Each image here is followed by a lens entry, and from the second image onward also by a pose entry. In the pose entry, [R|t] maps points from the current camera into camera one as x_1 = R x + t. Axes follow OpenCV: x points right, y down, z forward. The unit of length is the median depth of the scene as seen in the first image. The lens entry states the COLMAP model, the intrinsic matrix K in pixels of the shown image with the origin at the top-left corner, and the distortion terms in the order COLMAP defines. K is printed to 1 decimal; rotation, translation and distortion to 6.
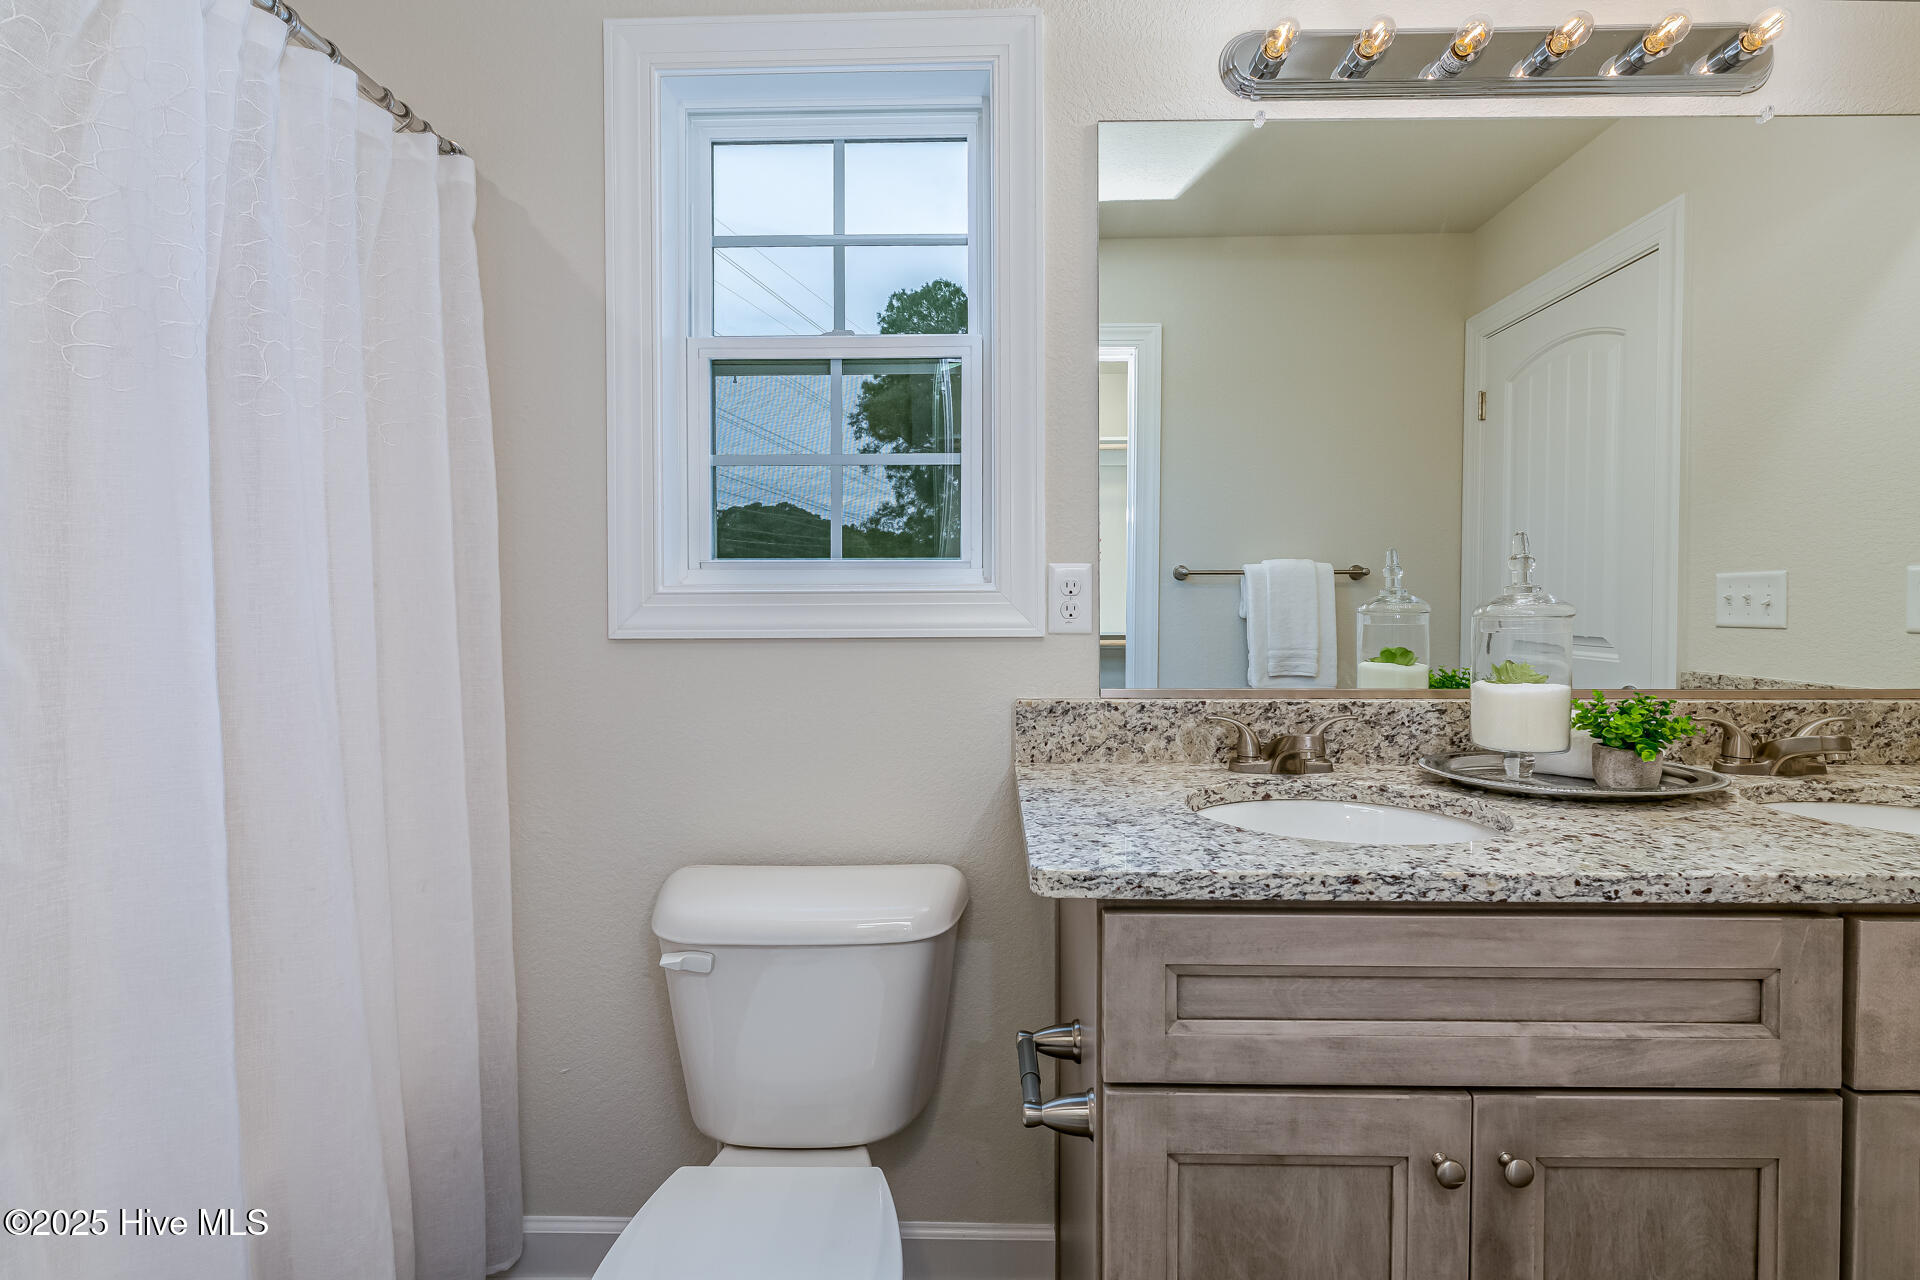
lens RADIAL K [[796.9, 0, 976.6], [0, 796.9, 625.5], [0, 0, 1]] dist [-0.005123, -0.000152]
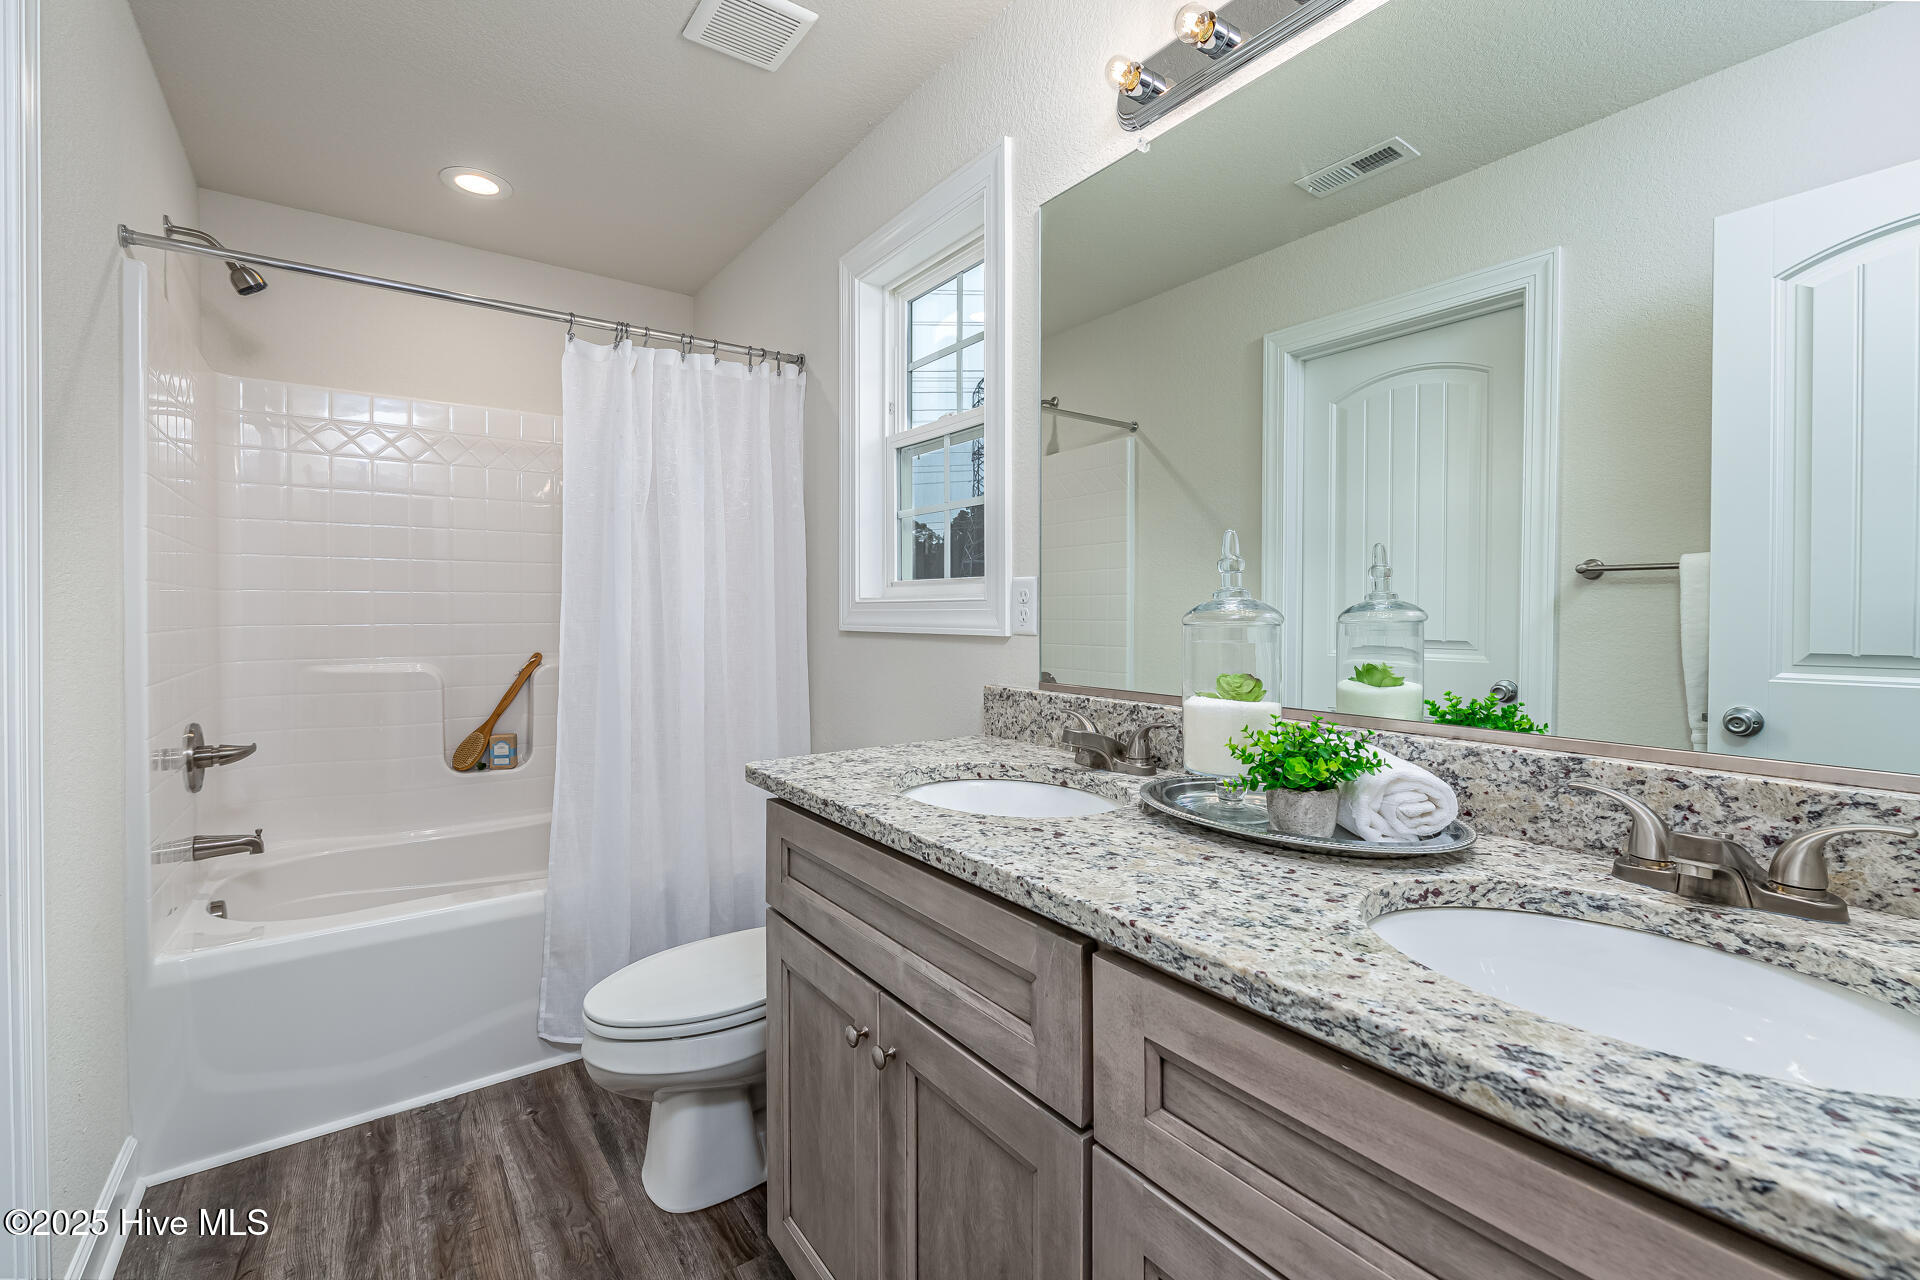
lens RADIAL K [[796.9, 0, 976.6], [0, 796.9, 625.5], [0, 0, 1]] dist [-0.005123, -0.000152]
pose [[0.632380, 0.017104, -0.774469, 1.176463], [-0.023129, 0.999727, 0.003193, -0.006490], [0.774313, 0.015893, 0.632604, 0.202681]]
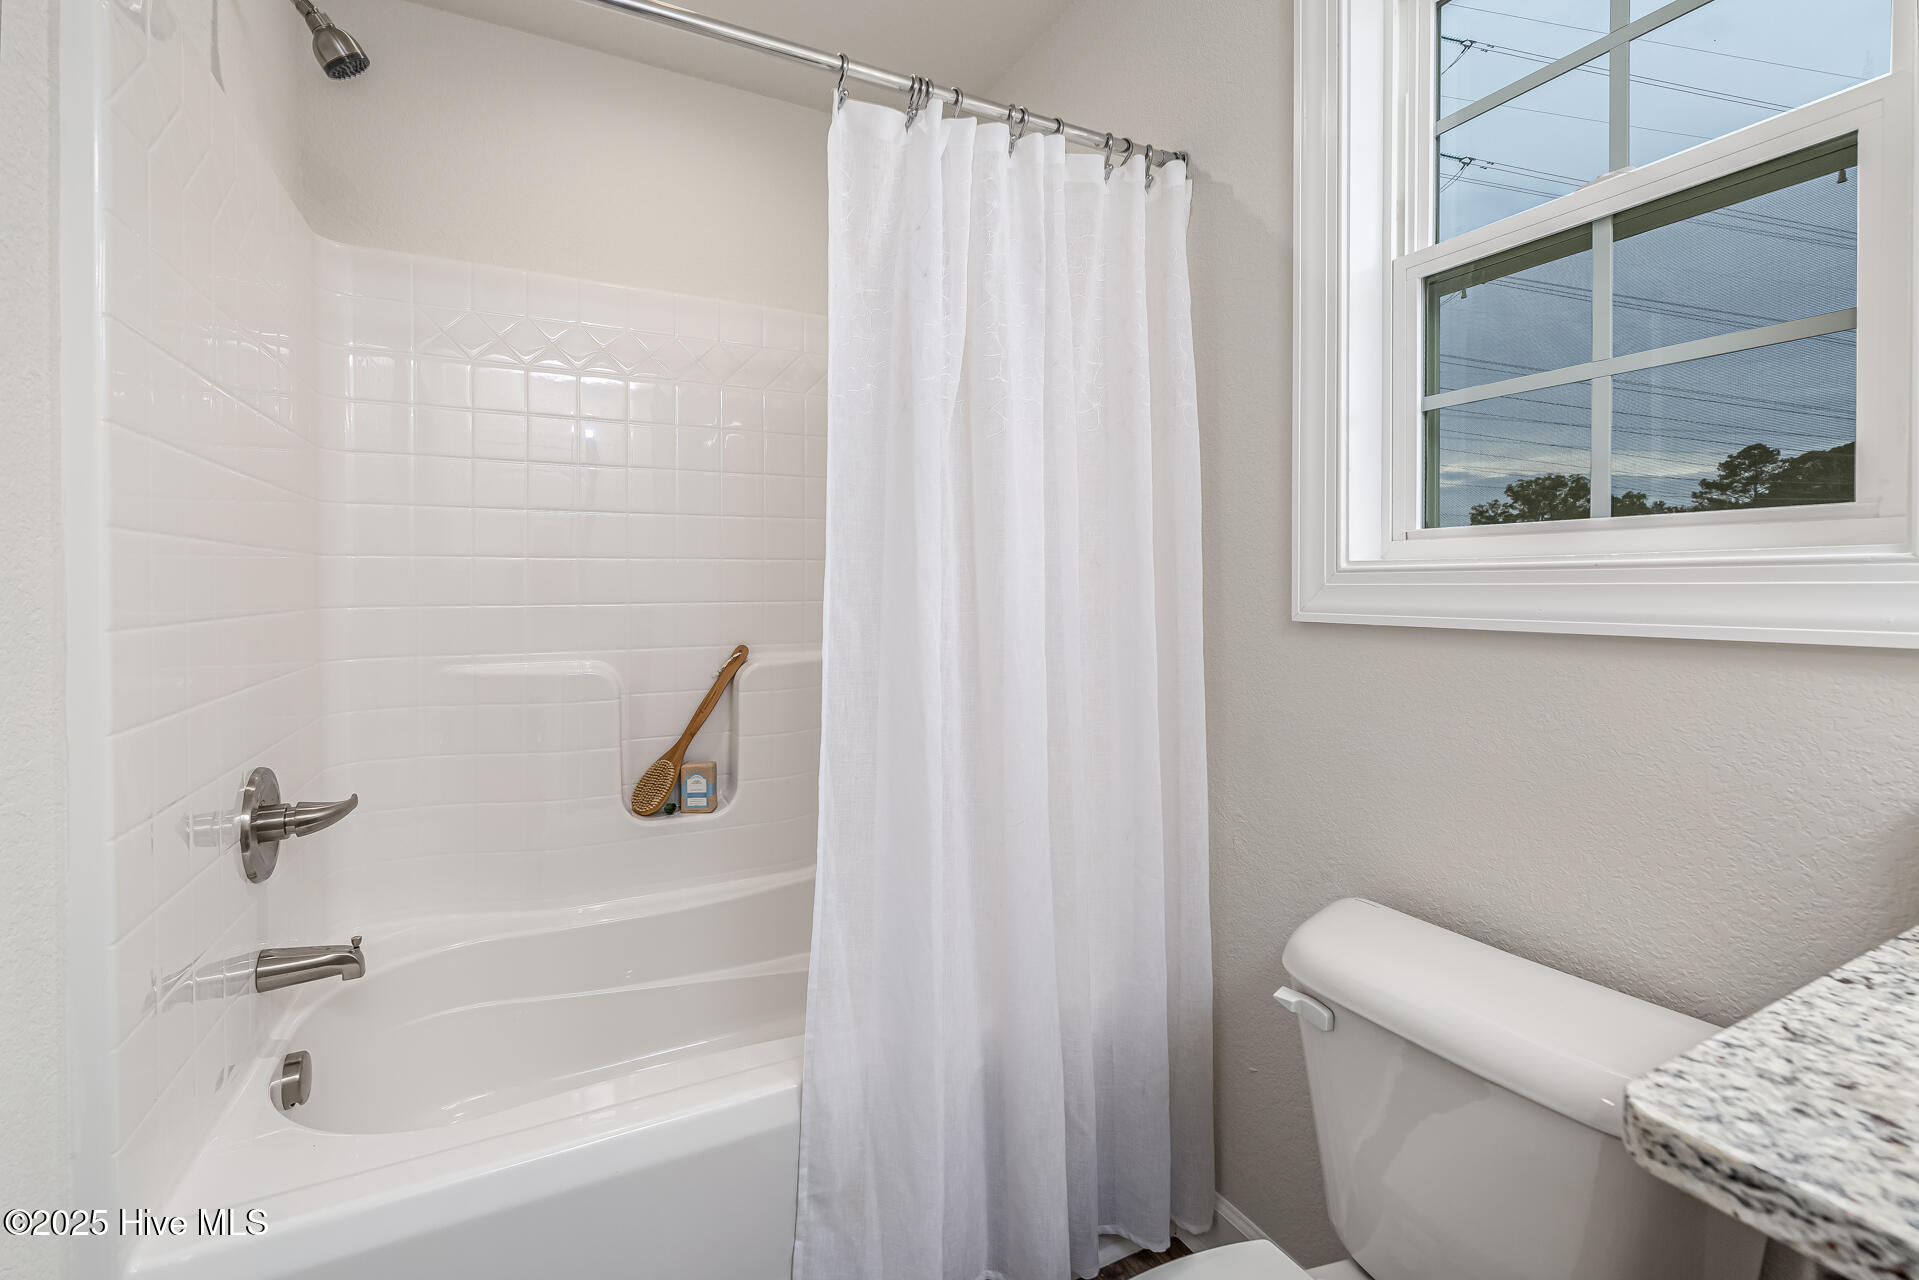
lens RADIAL K [[838.2, 0, 985.1], [0, 838.2, 605.7], [0, 0, 1]] dist [0.000435, -0.000263]
pose [[0.500915, 0.024800, -0.865141, 0.227391], [-0.025497, 0.999578, 0.013891, -0.007186], [0.865121, 0.015100, 0.501336, 0.253266]]
